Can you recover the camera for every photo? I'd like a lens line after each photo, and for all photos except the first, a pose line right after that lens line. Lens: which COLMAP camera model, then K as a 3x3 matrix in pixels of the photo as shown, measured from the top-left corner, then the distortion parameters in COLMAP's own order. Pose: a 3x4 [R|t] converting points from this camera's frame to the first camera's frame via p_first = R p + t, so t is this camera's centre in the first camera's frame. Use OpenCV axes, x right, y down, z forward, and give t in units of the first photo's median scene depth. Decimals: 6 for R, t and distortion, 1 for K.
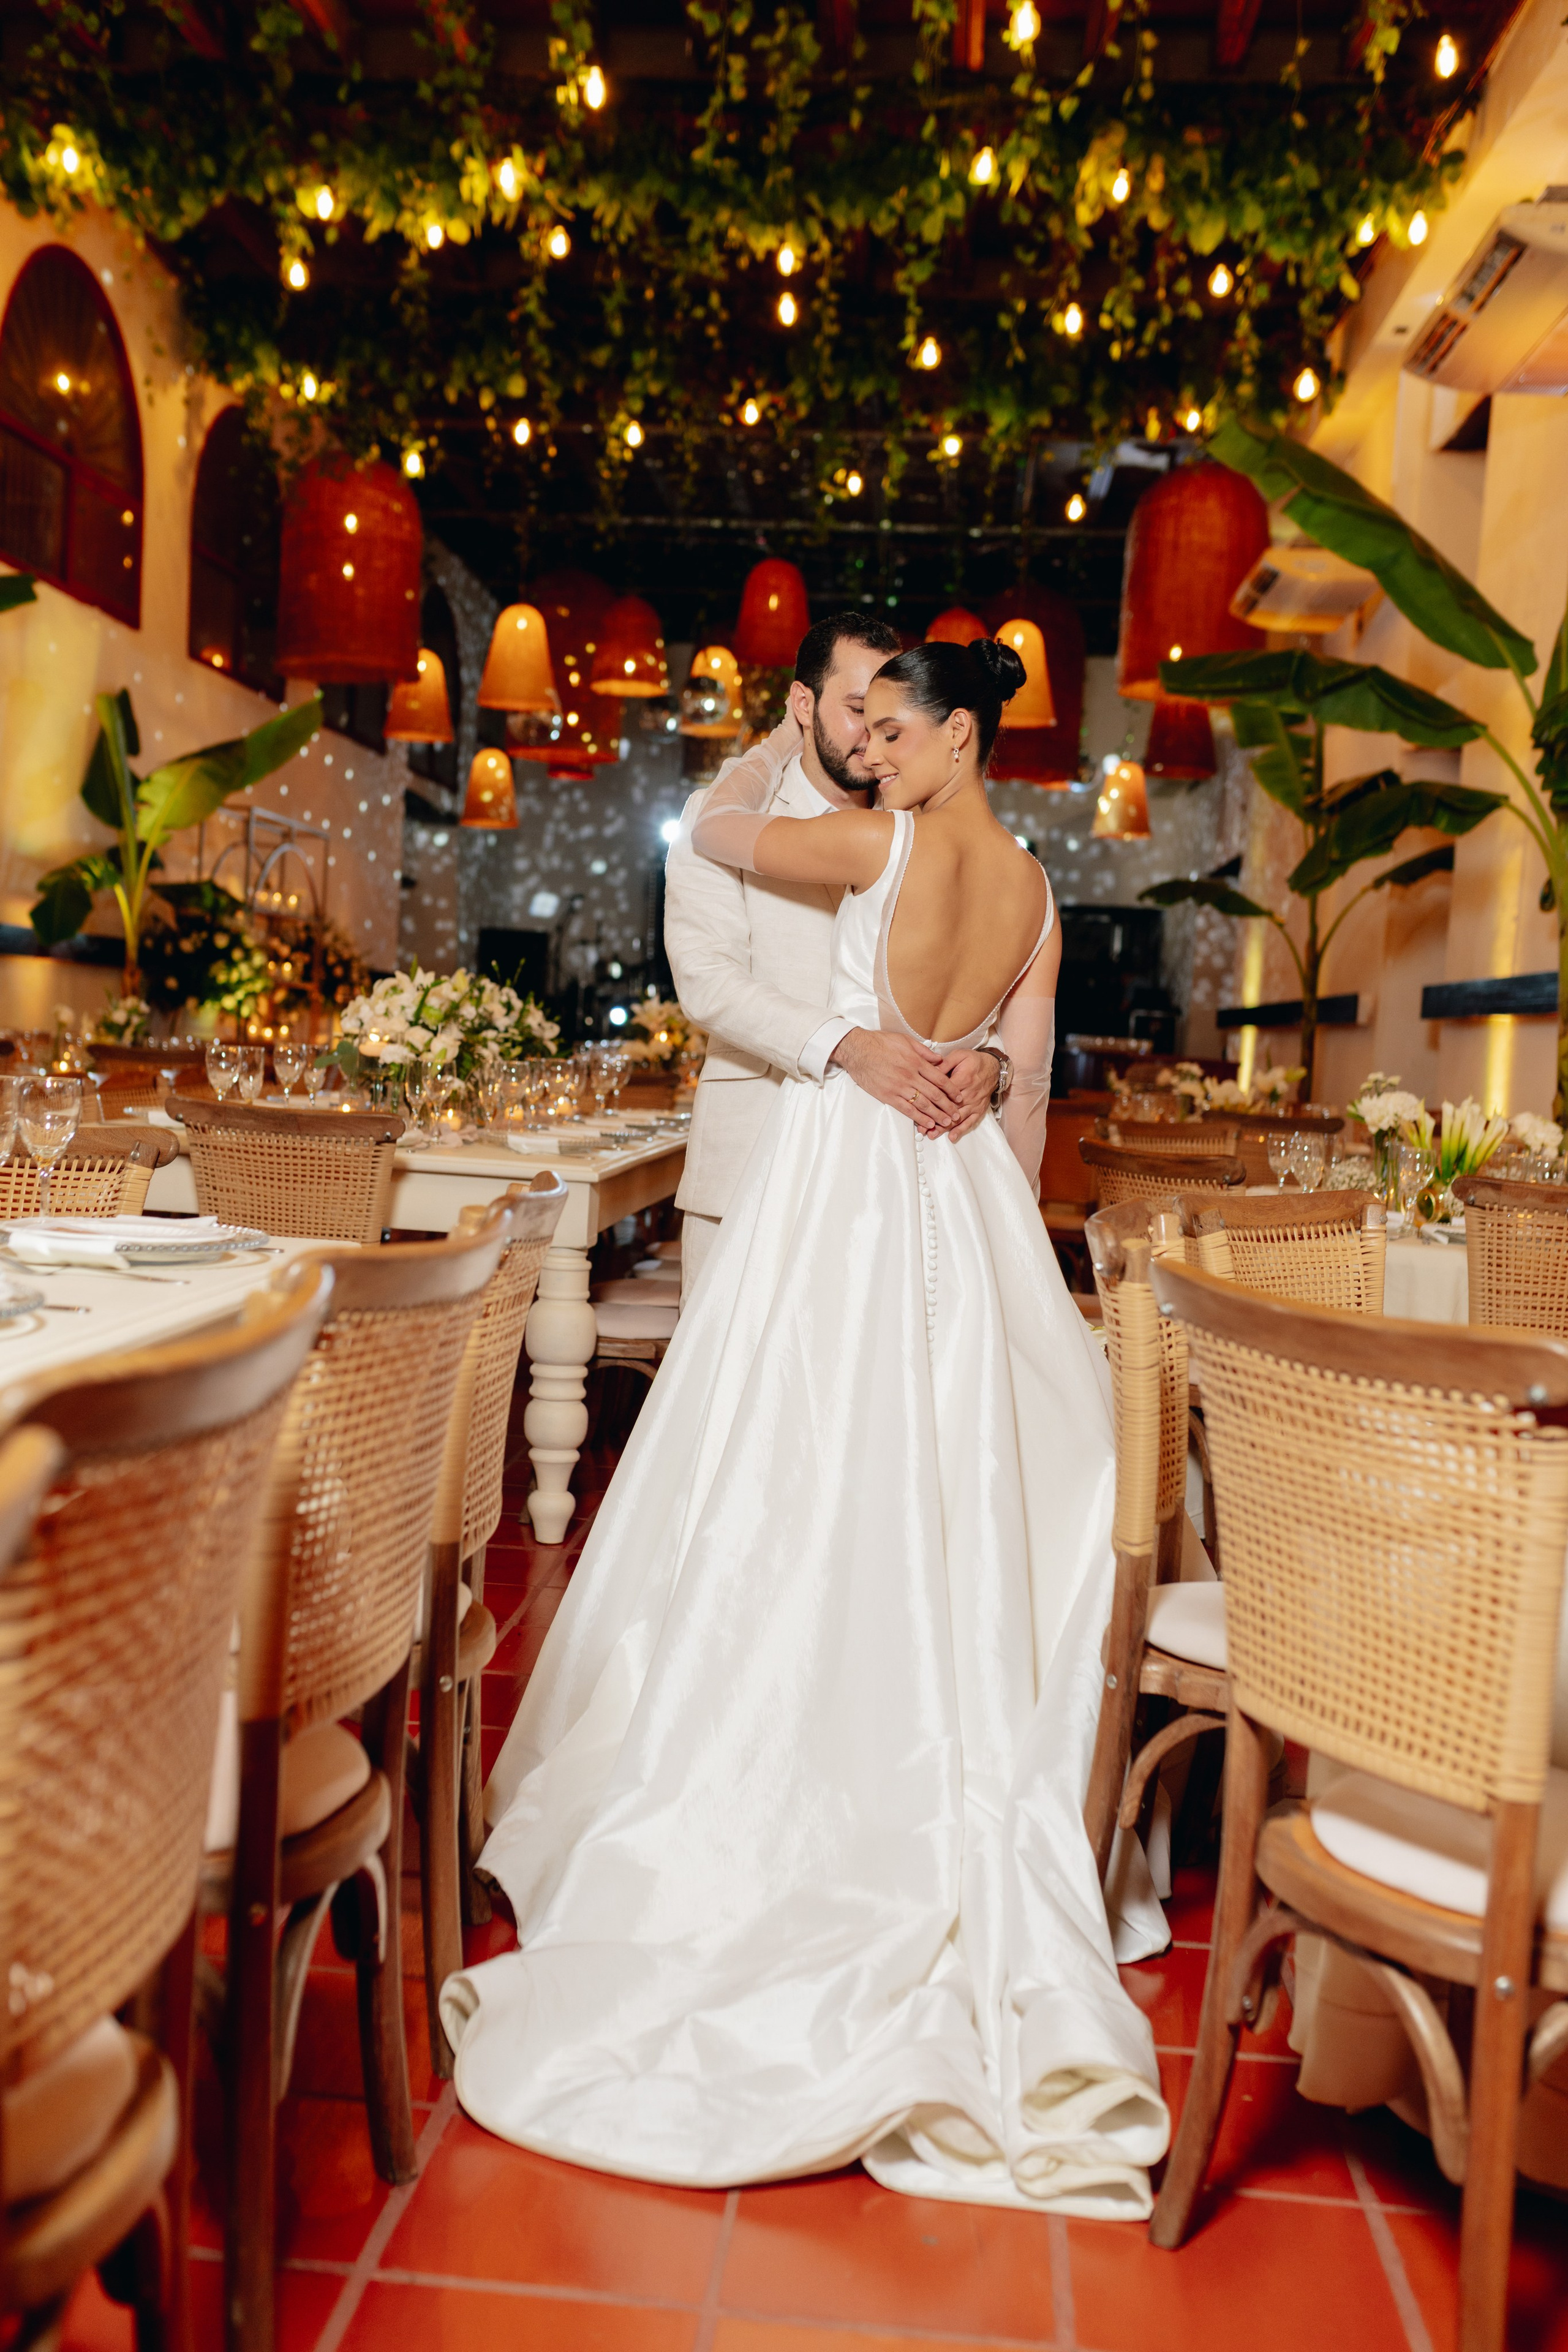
lens RADIAL K [[2267.0, 0, 778.9], [0, 2267.0, 1154.6], [0, 0, 1]] dist [-0.060192, 0.075437]
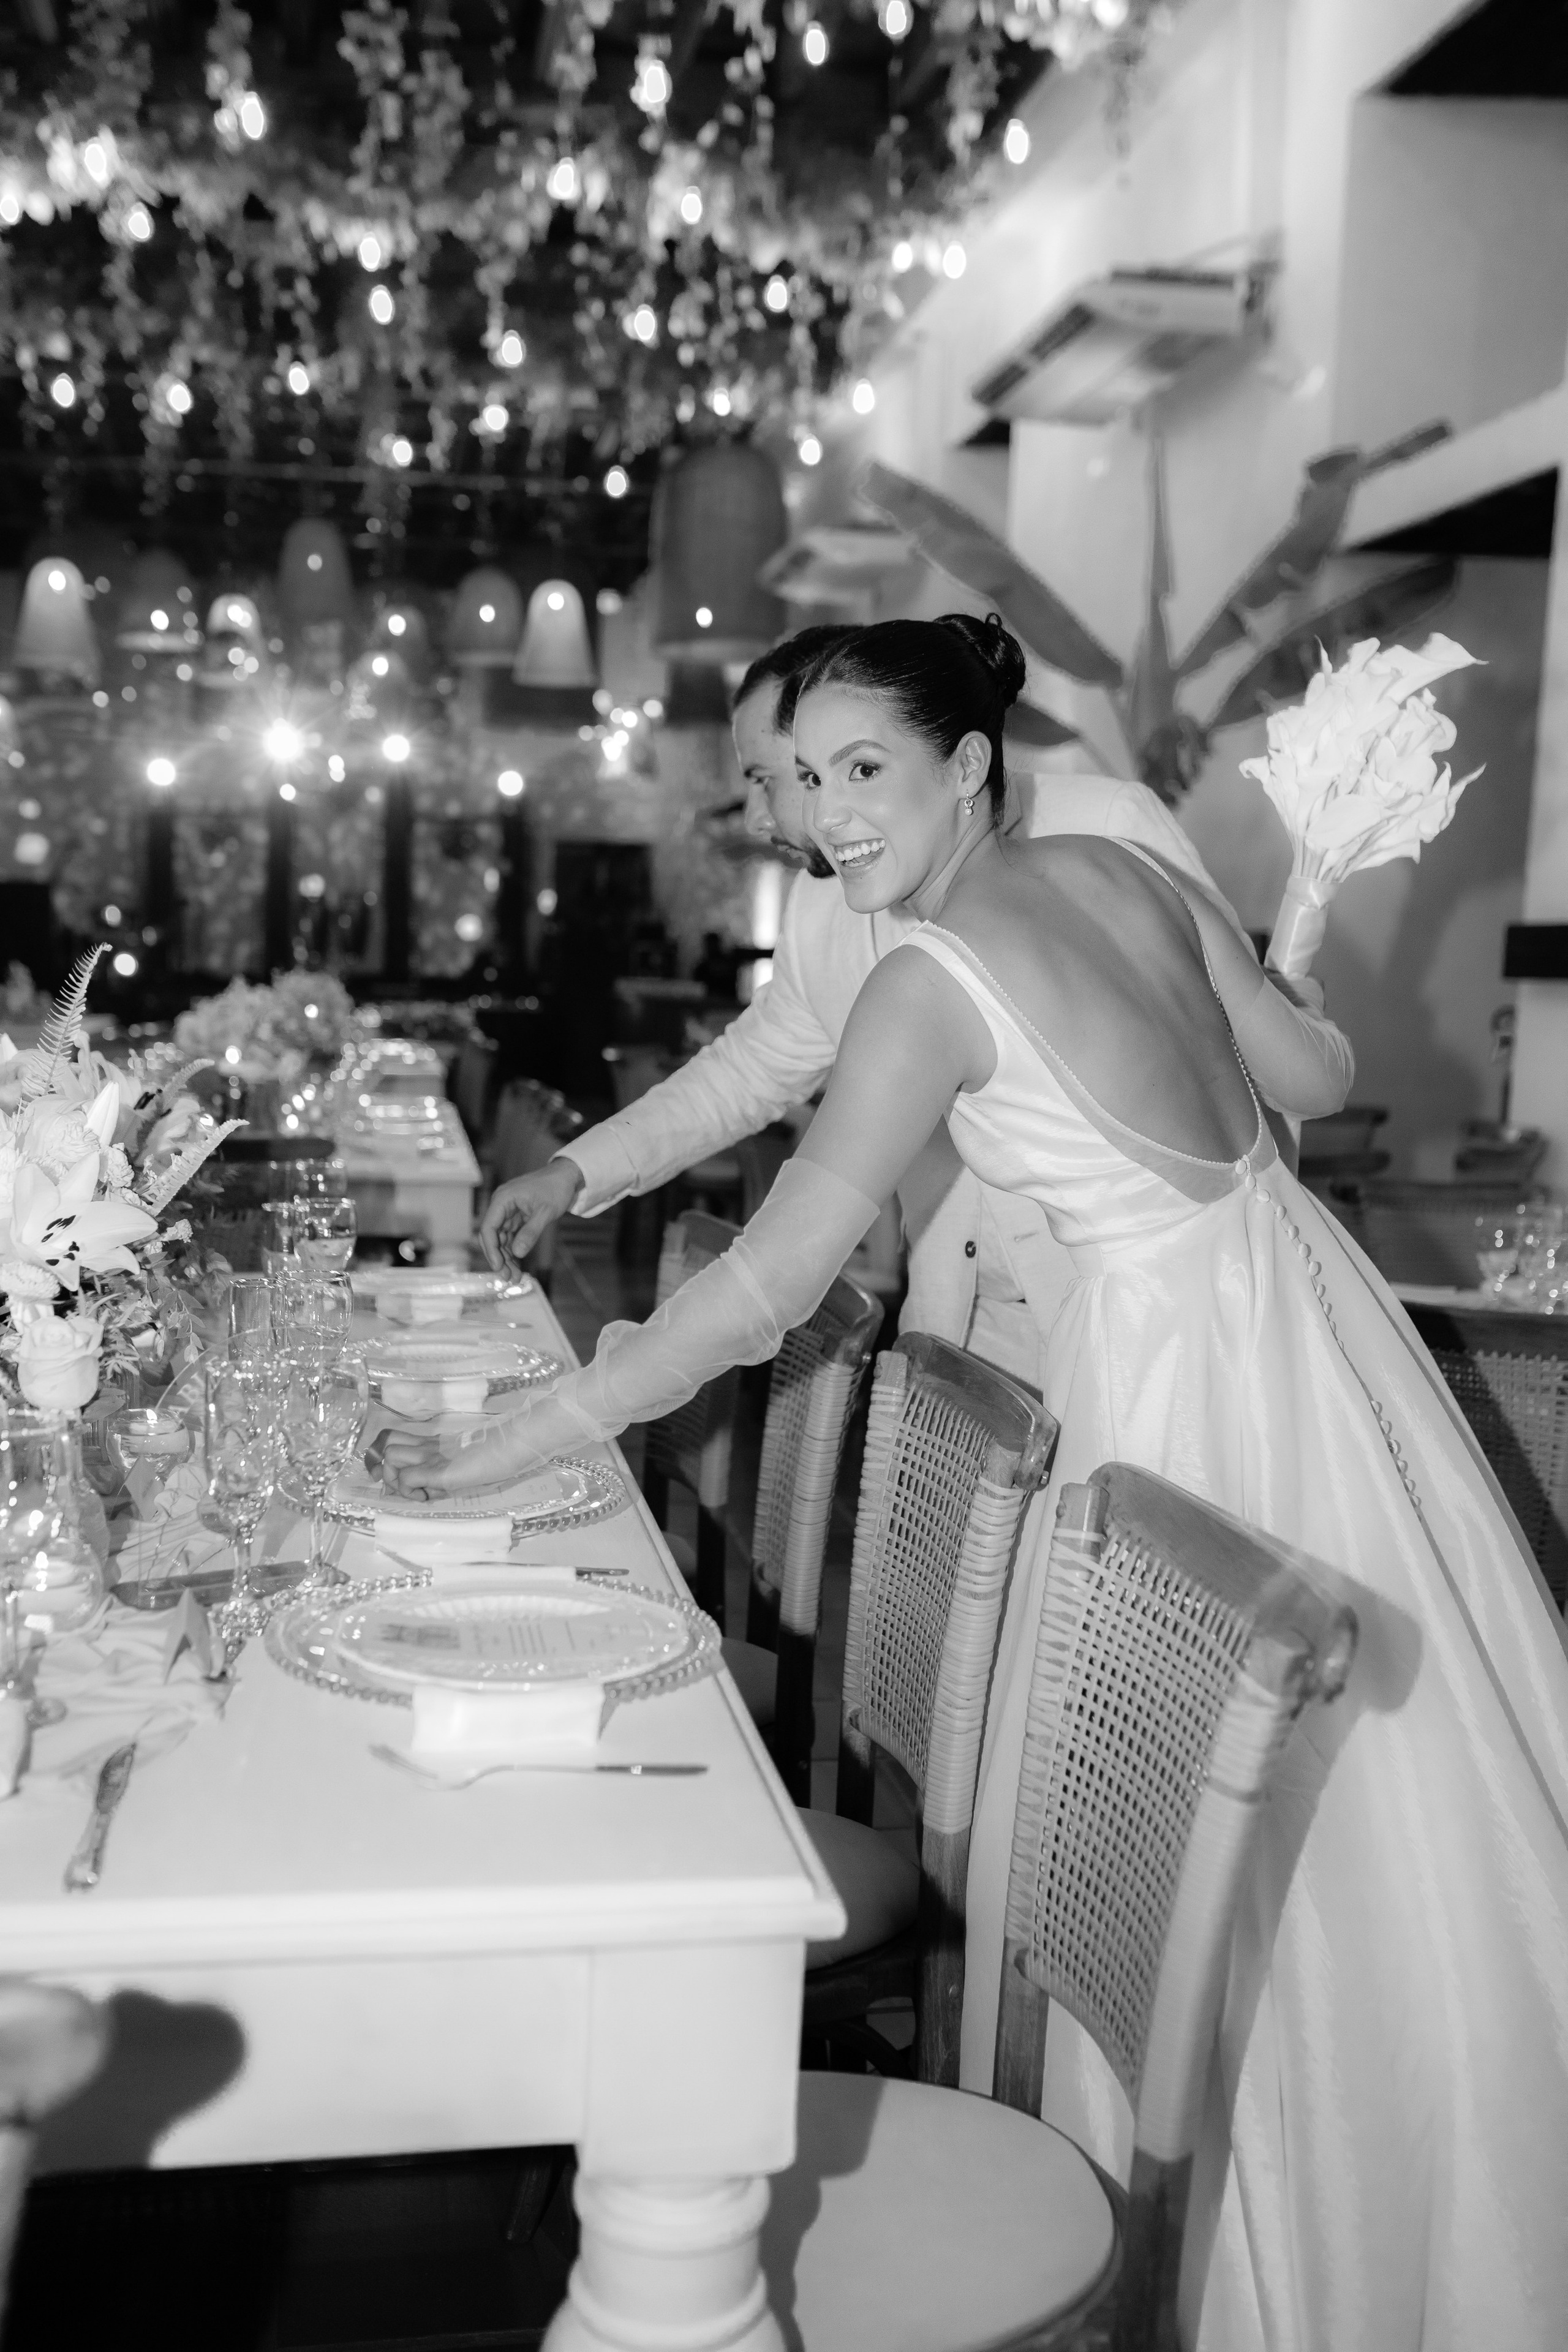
lens RADIAL K [[2299.3, 0, 799.4], [0, 2299.3, 1159.8], [0, 0, 1]] dist [-0.046480, 0.053085]
pose [[0.963186, -0.051615, 0.263834, -0.106833], [0.040469, 0.998051, 0.047510, -0.021259], [-0.265772, -0.035084, 0.963397, -0.085519]]
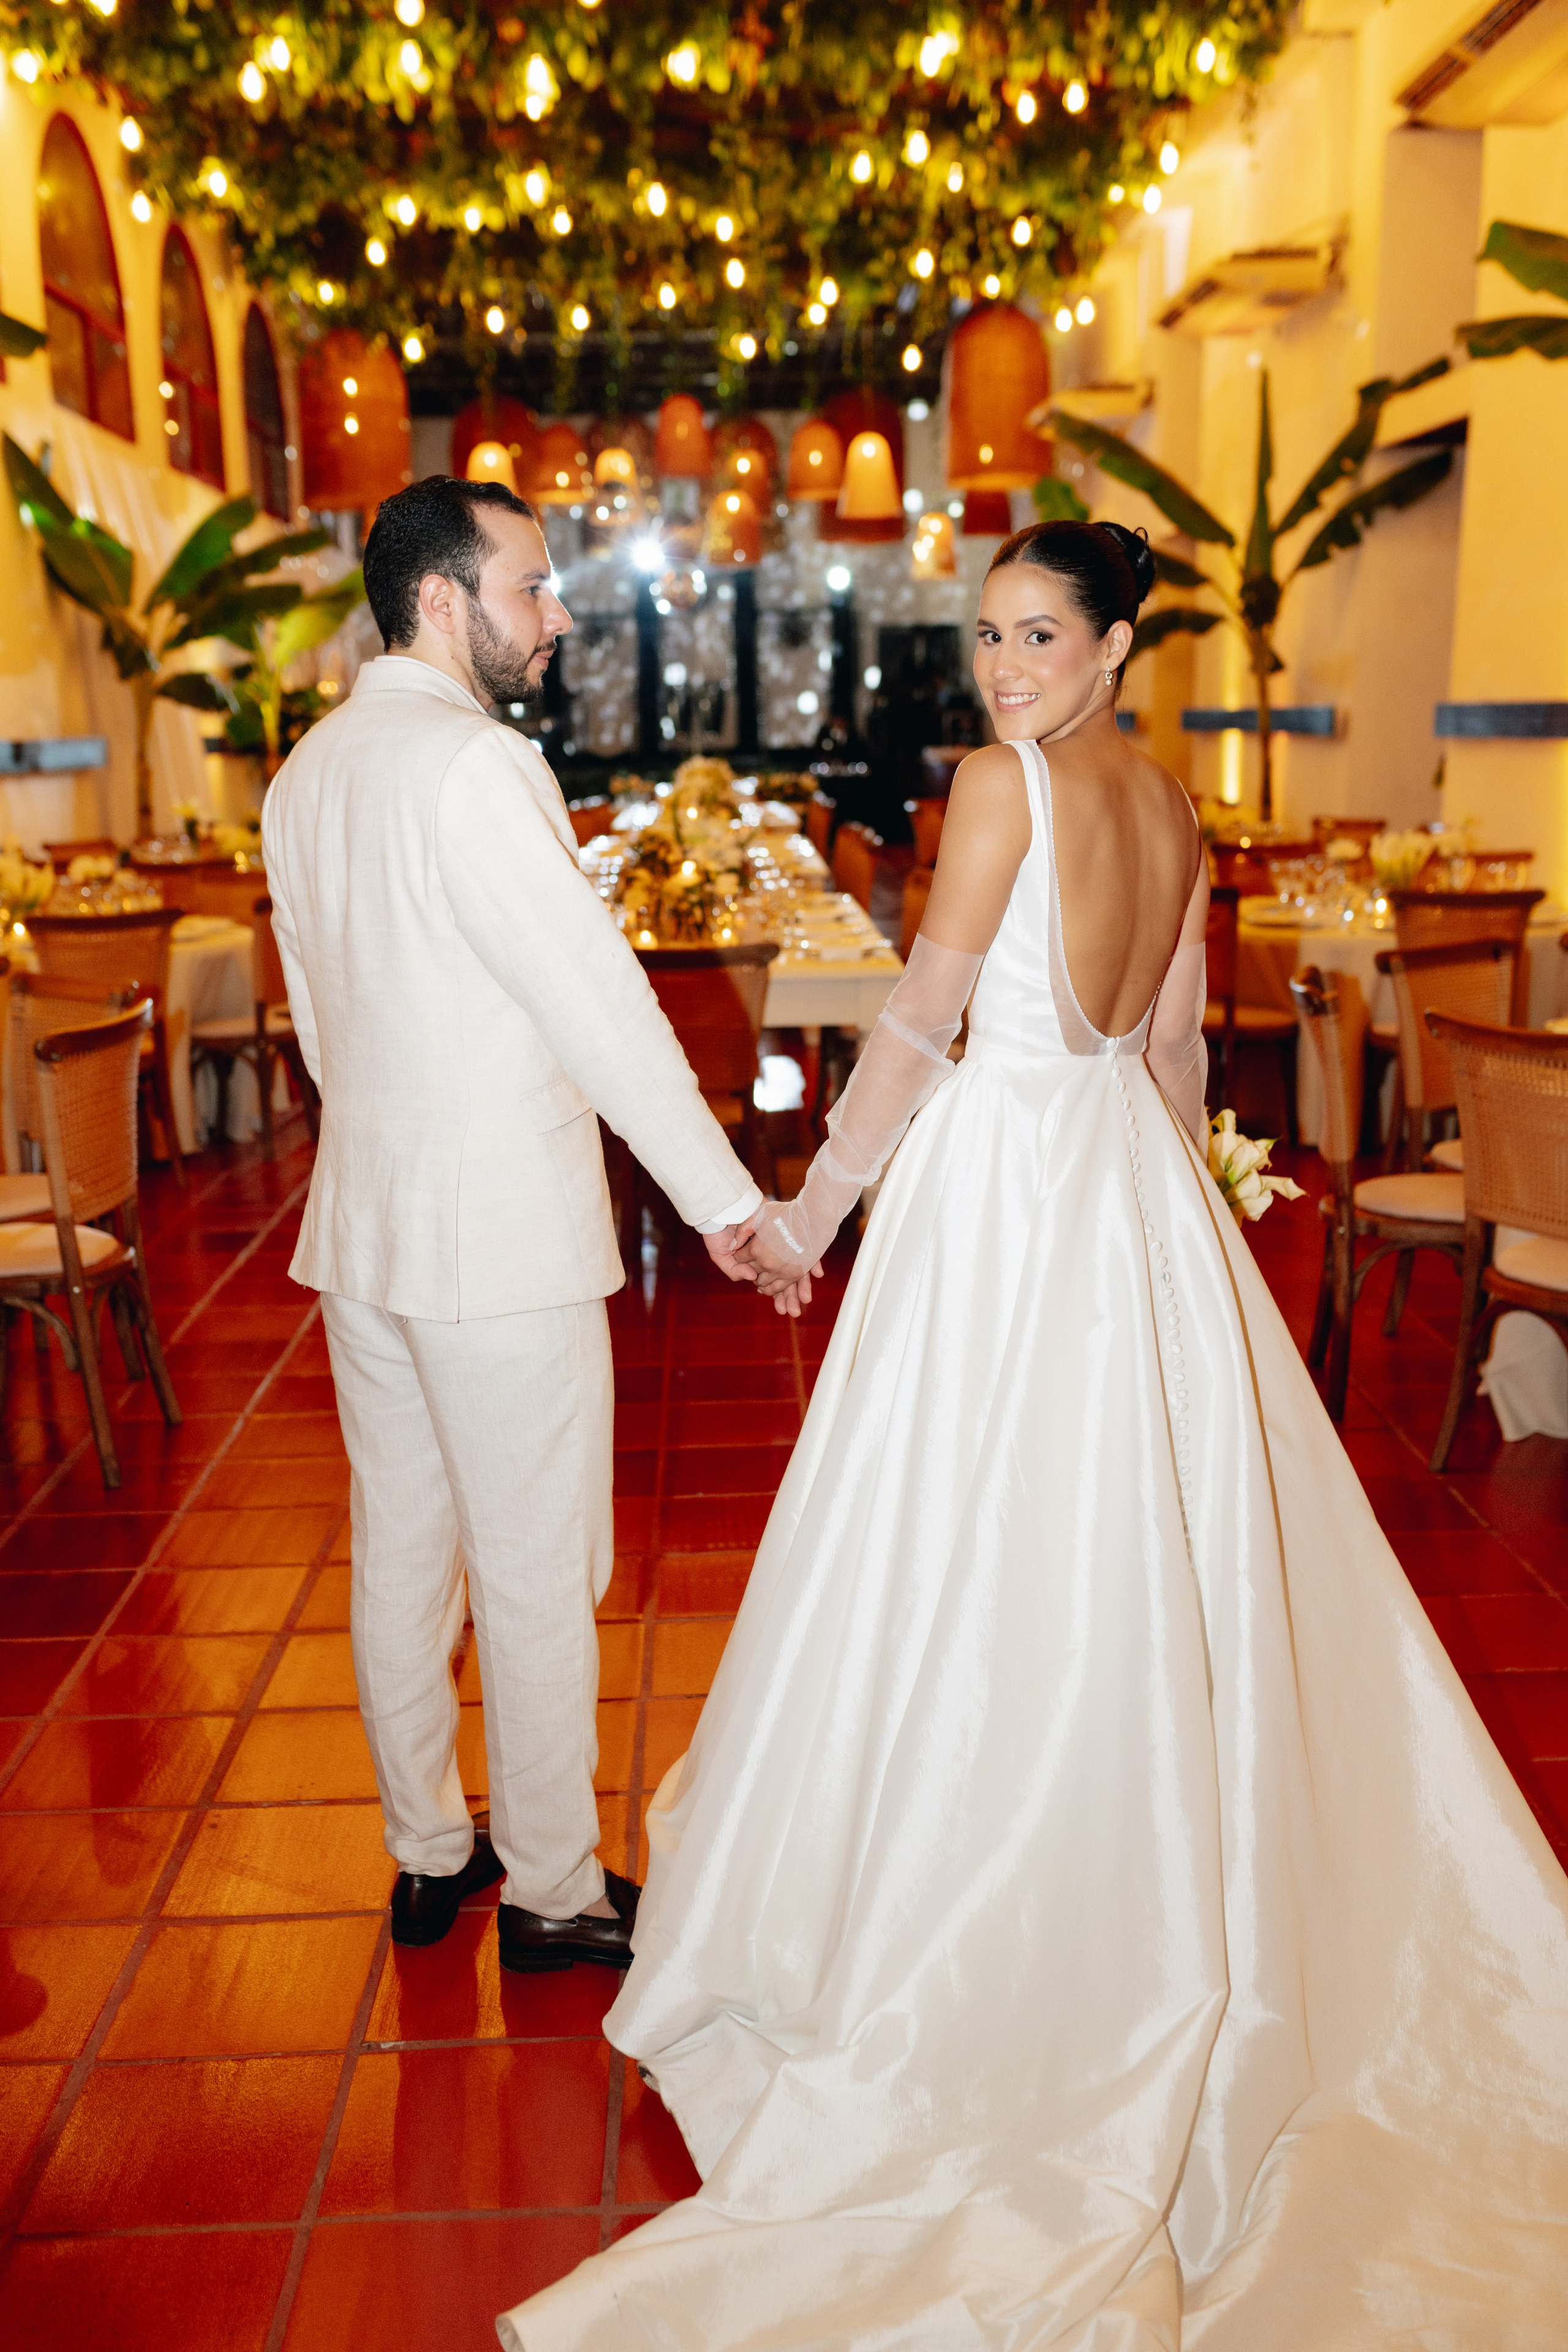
lens RADIAL K [[2410.4, 0, 808.6], [0, 2410.4, 1232.1], [0, 0, 1]] dist [-0.005590, 0.006367]
pose [[0.988529, -0.100771, 0.112501, -0.184101], [0.081367, 0.982861, 0.165420, -0.016235], [-0.127242, -0.154369, 0.979786, -0.625752]]
